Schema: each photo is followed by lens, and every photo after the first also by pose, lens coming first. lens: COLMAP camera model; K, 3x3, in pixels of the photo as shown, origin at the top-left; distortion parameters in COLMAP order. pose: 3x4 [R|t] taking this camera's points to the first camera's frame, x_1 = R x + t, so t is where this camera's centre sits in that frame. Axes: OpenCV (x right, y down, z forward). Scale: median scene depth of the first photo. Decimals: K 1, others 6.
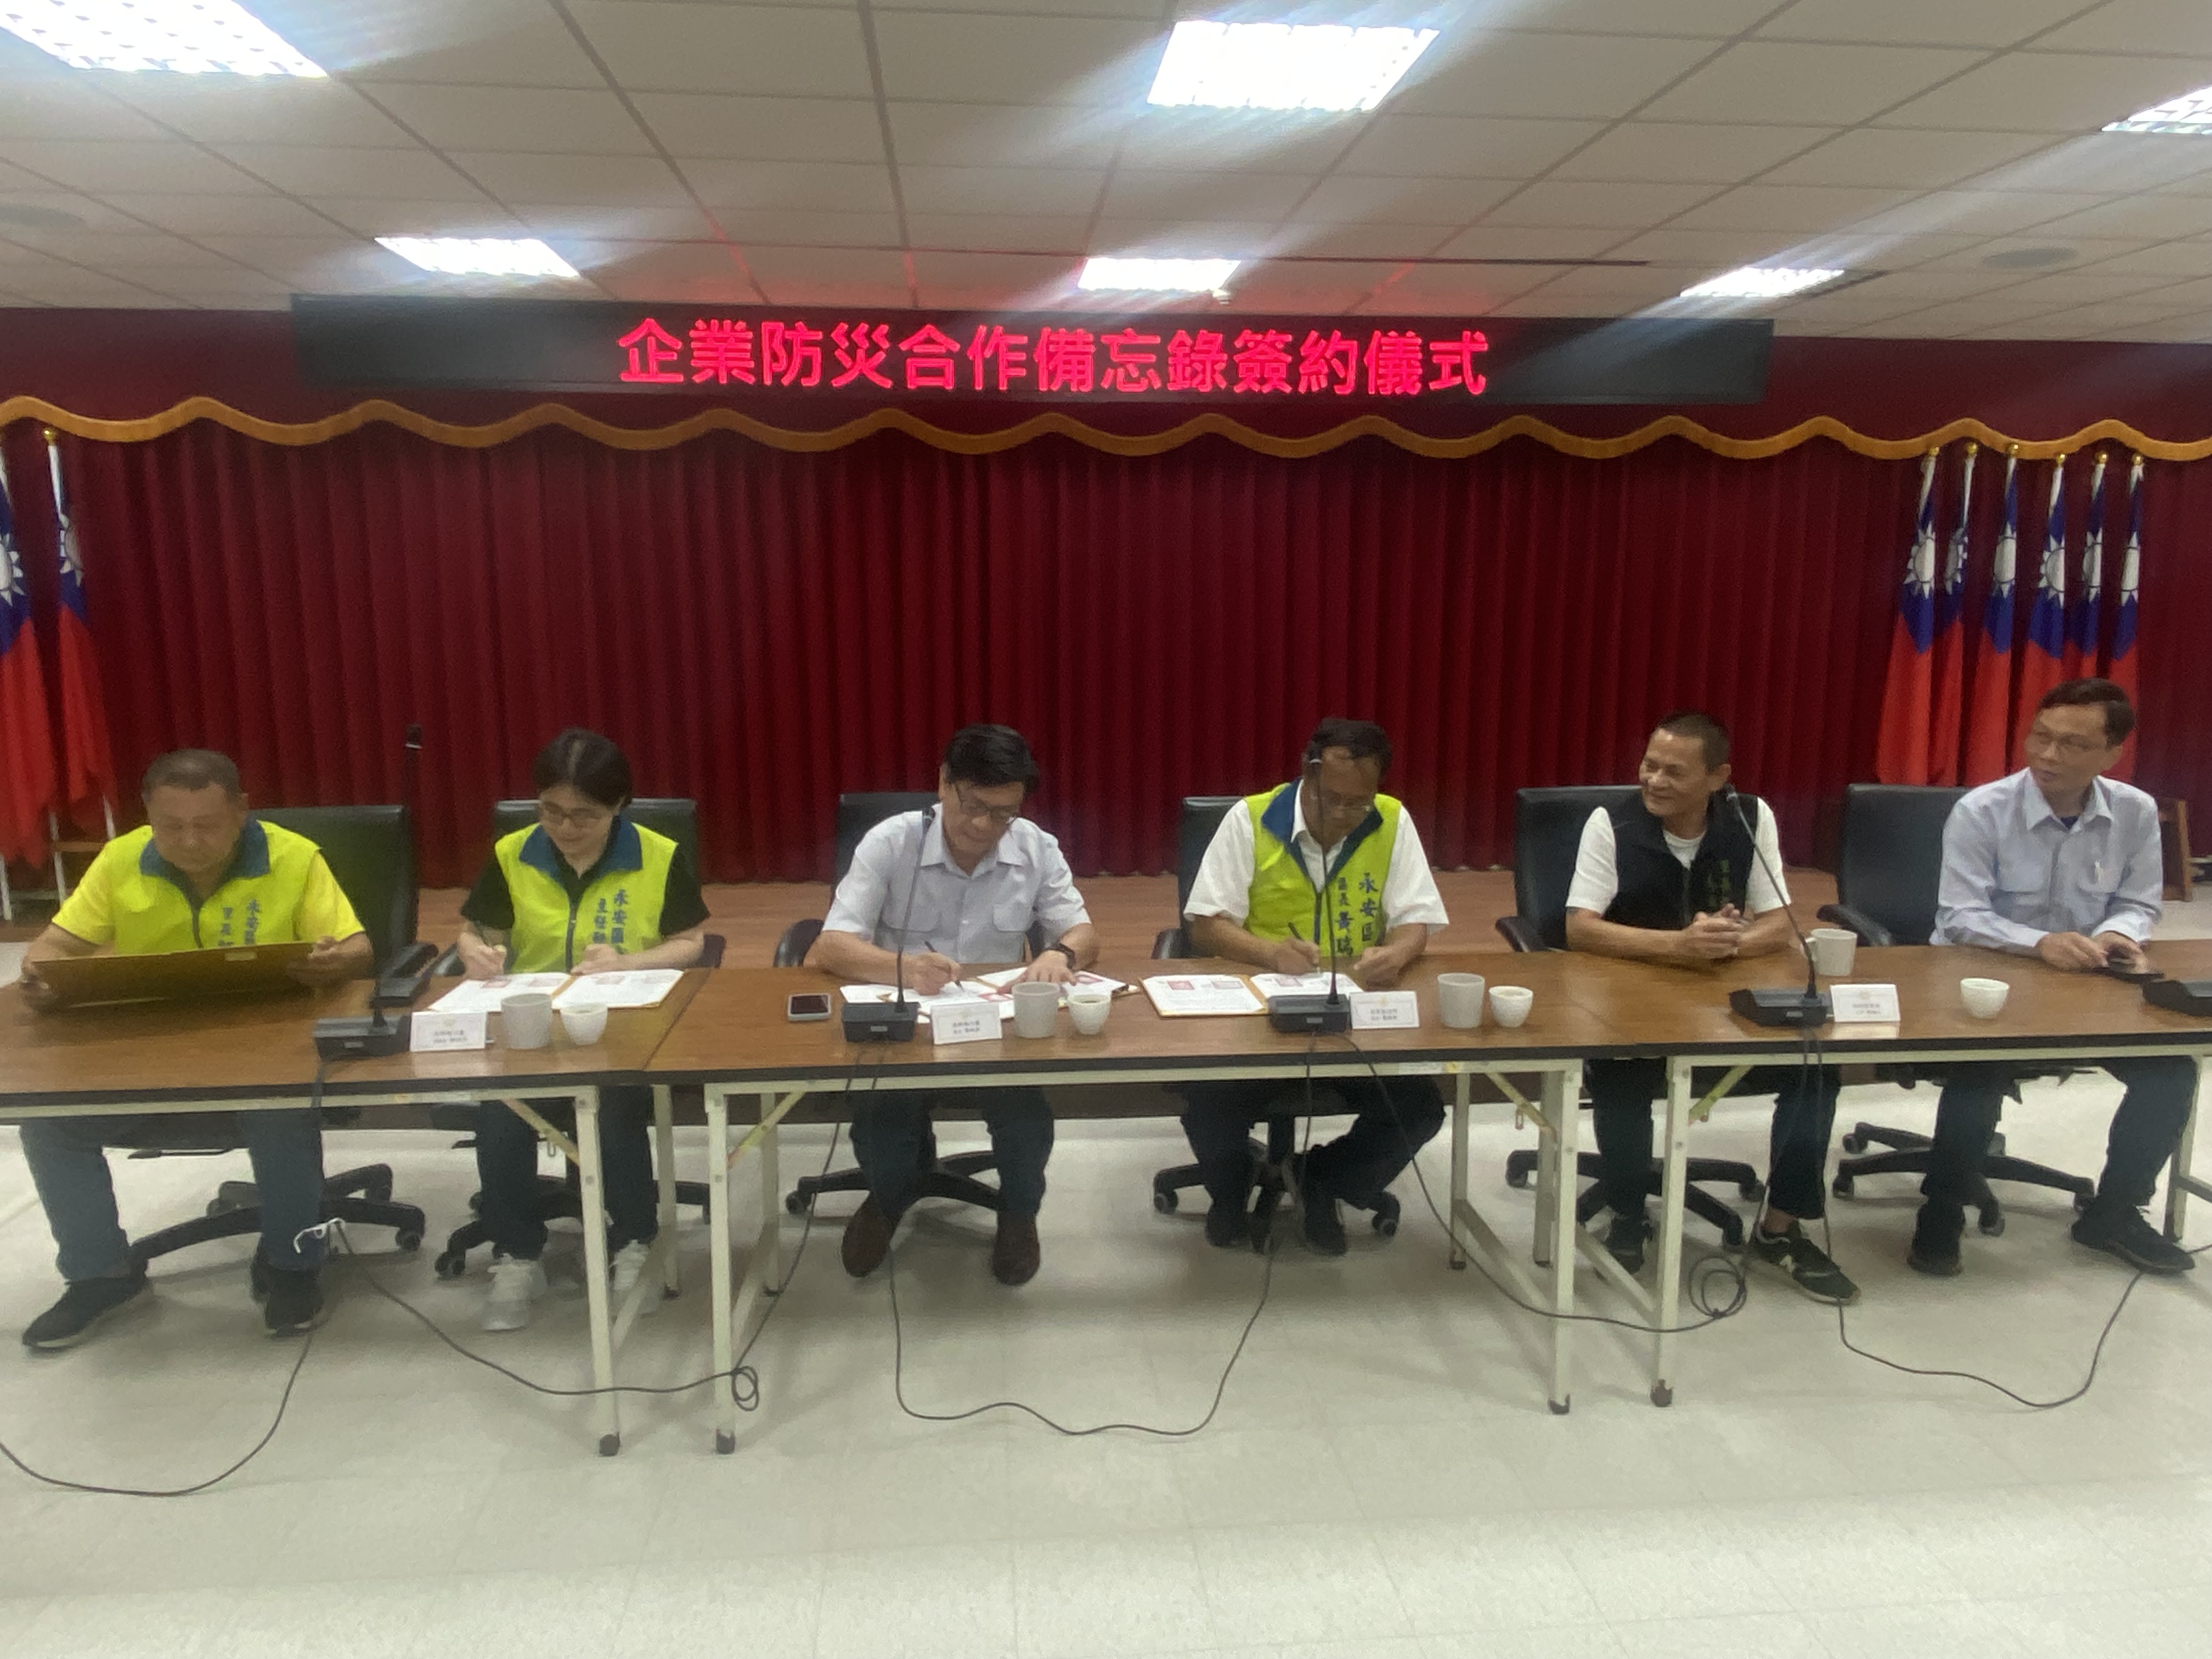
lens RADIAL K [[1590.8, 0, 1120.7], [0, 1590.8, 836.9], [0, 0, 1]] dist [0.040972, -0.052958]
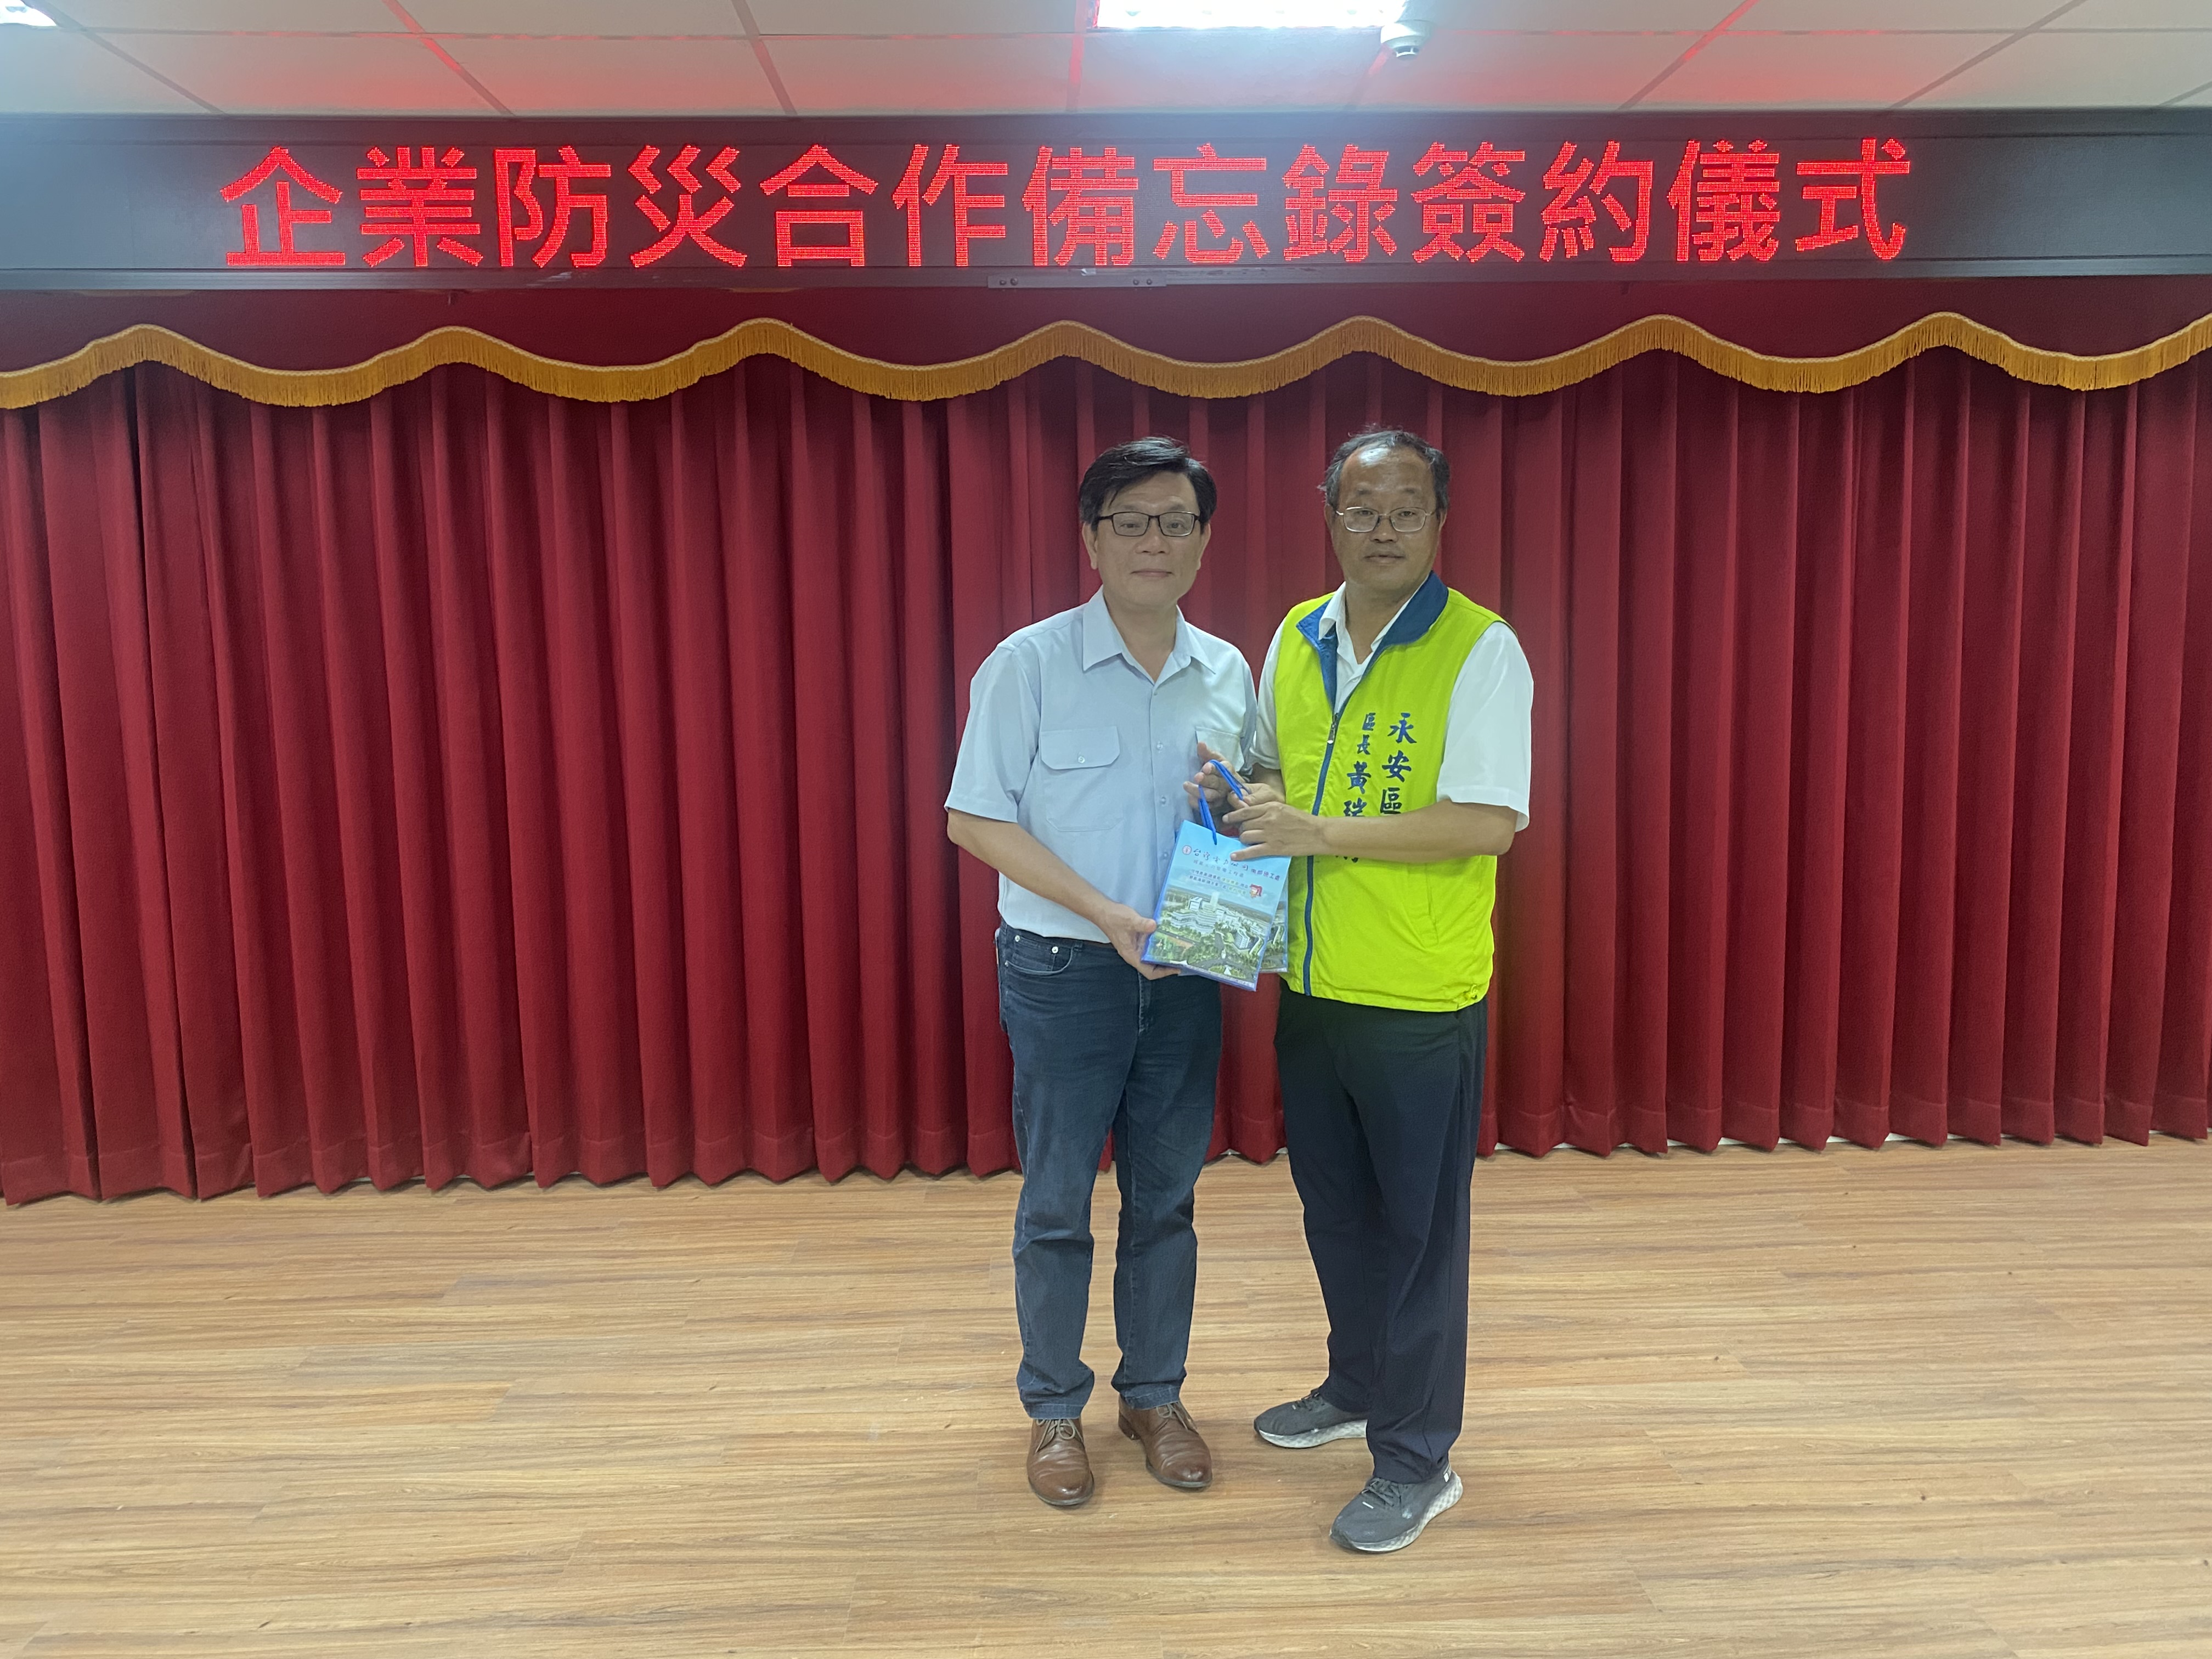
lens RADIAL K [[1763.7, 0, 1107.2], [0, 1763.7, 793.2], [0, 0, 1]] dist [-0.030589, 0.032839]
pose [[0.997960, -0.008555, -0.063269, 0.007128], [0.005065, 0.998467, -0.055120, -0.078131], [0.063643, 0.054687, 0.996473, 0.440531]]
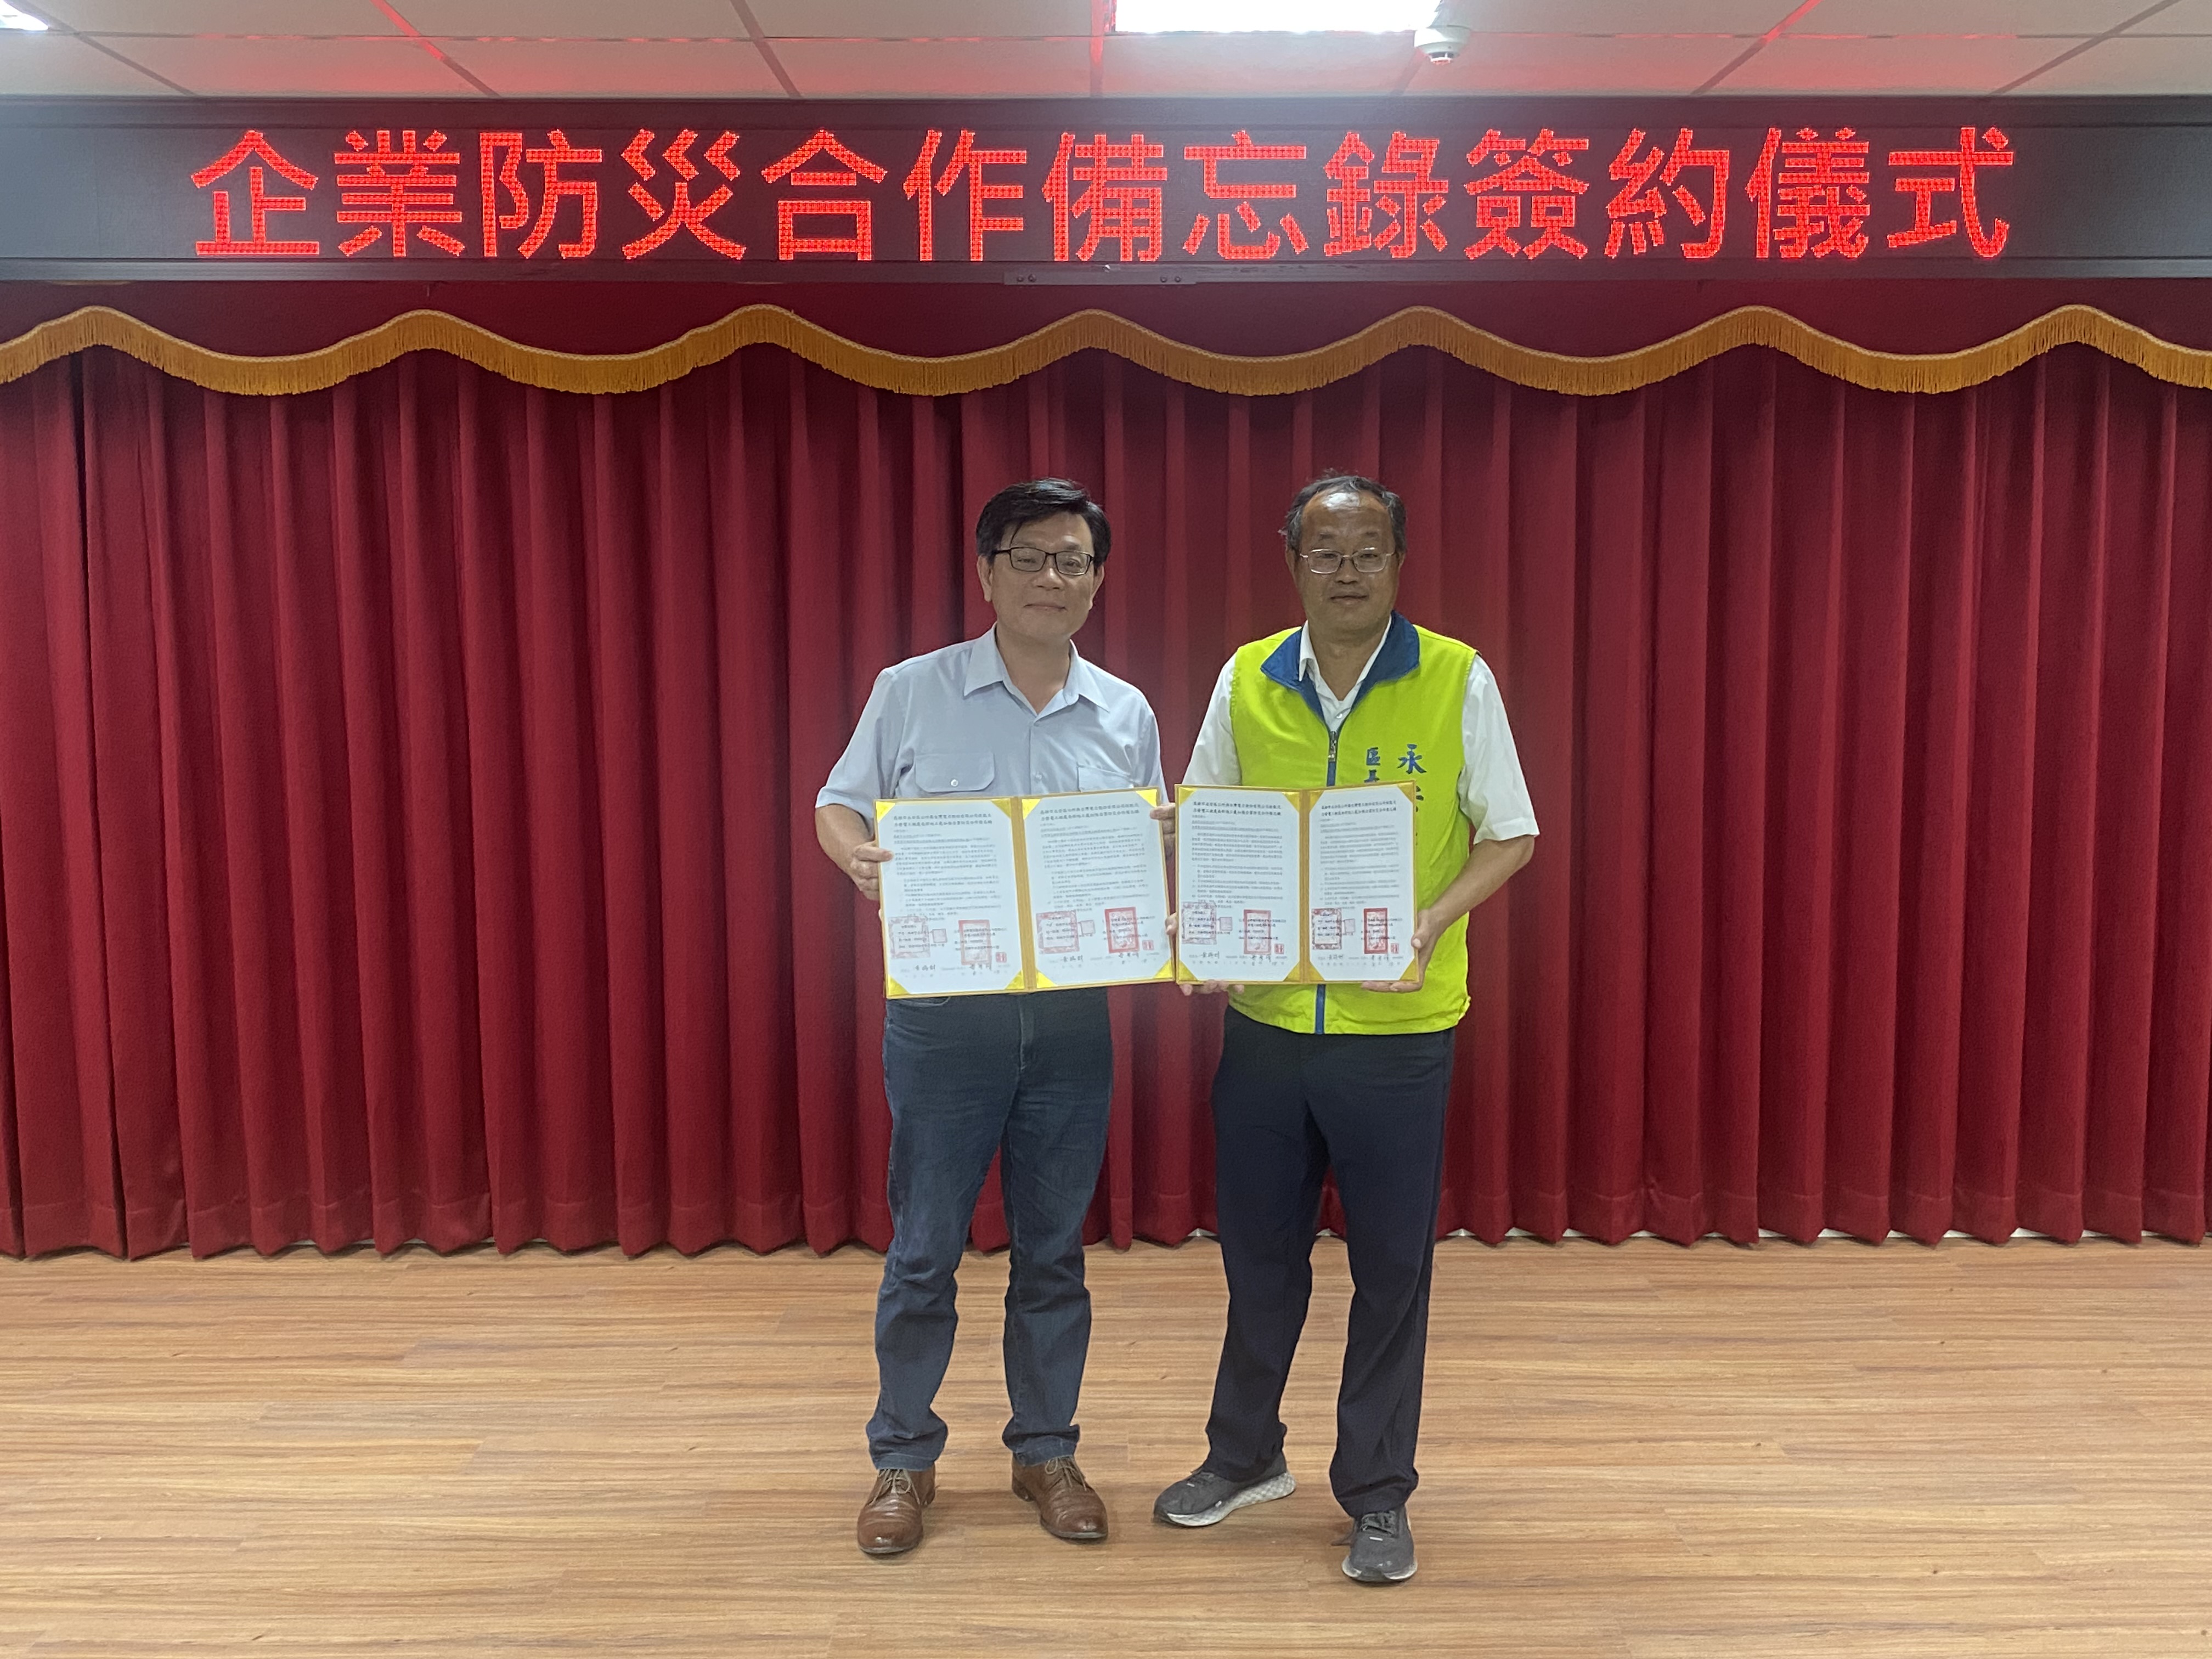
lens RADIAL K [[2338.3, 0, 1129.8], [0, 2338.3, 808.6], [0, 0, 1]] dist [-0.015057, 0.000000]
pose [[0.995768, 0.006352, -0.091684, 0.036424], [-0.011849, 0.998155, -0.059542, -0.074338], [0.091137, 0.060376, 0.994006, 0.314709]]
